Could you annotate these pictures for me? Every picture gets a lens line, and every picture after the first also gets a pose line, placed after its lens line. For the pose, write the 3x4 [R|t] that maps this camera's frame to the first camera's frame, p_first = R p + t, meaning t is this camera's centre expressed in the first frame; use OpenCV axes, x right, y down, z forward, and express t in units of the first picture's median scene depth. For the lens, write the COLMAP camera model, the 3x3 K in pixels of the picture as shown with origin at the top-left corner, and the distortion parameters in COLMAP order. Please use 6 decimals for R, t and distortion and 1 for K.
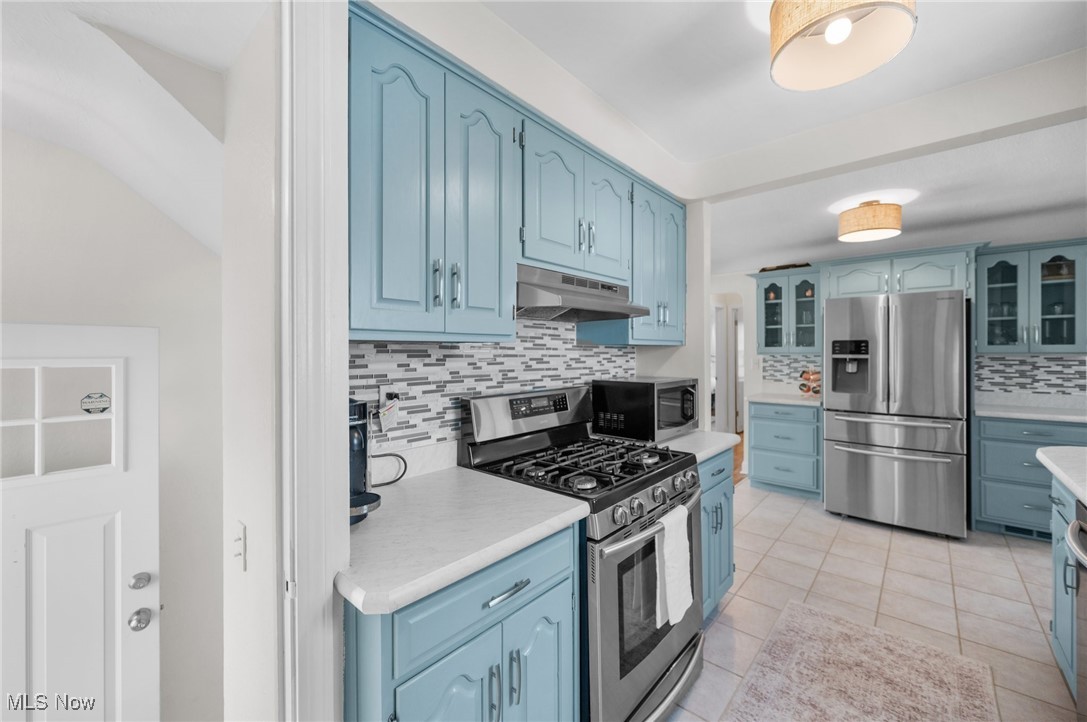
lens RADIAL K [[429.2, 0, 546.1], [0, 429.2, 352.4], [0, 0, 1]] dist [-0.001297, -0.000510]
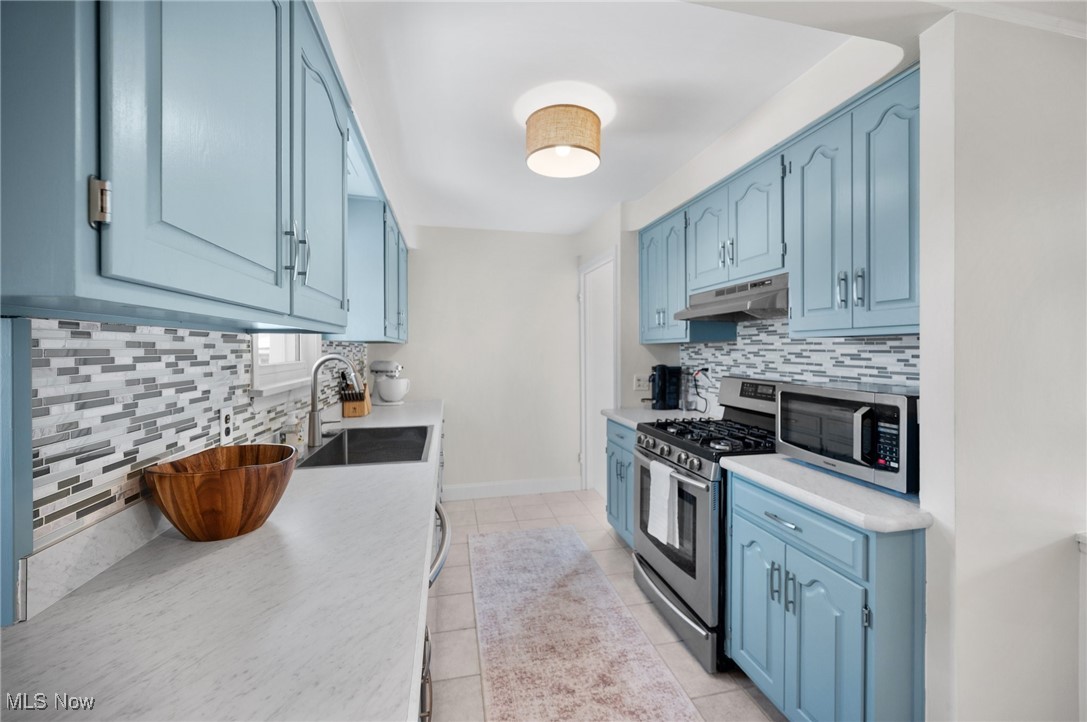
lens RADIAL K [[429.2, 0, 541.5], [0, 429.2, 353.9], [0, 0, 1]] dist [-0.001297, -0.000510]
pose [[-0.595948, 0.013473, -0.802910, 1.025350], [0.004419, 0.999899, 0.013498, -0.000329], [0.803011, 0.004496, -0.595948, 0.957400]]
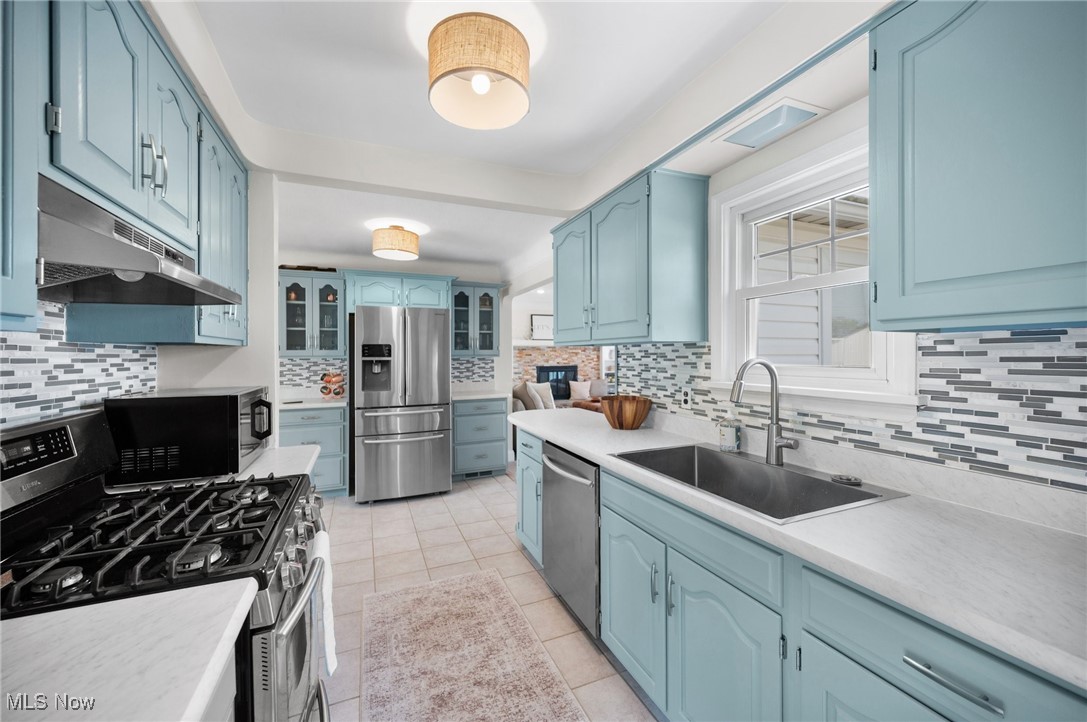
lens RADIAL K [[429.2, 0, 546.7], [0, 429.2, 356.2], [0, 0, 1]] dist [-0.001297, -0.000510]
pose [[0.434290, -0.004175, 0.900764, -0.158996], [0.005273, 0.999984, 0.002093, 0.003981], [-0.900758, 0.003841, 0.434305, 0.157600]]
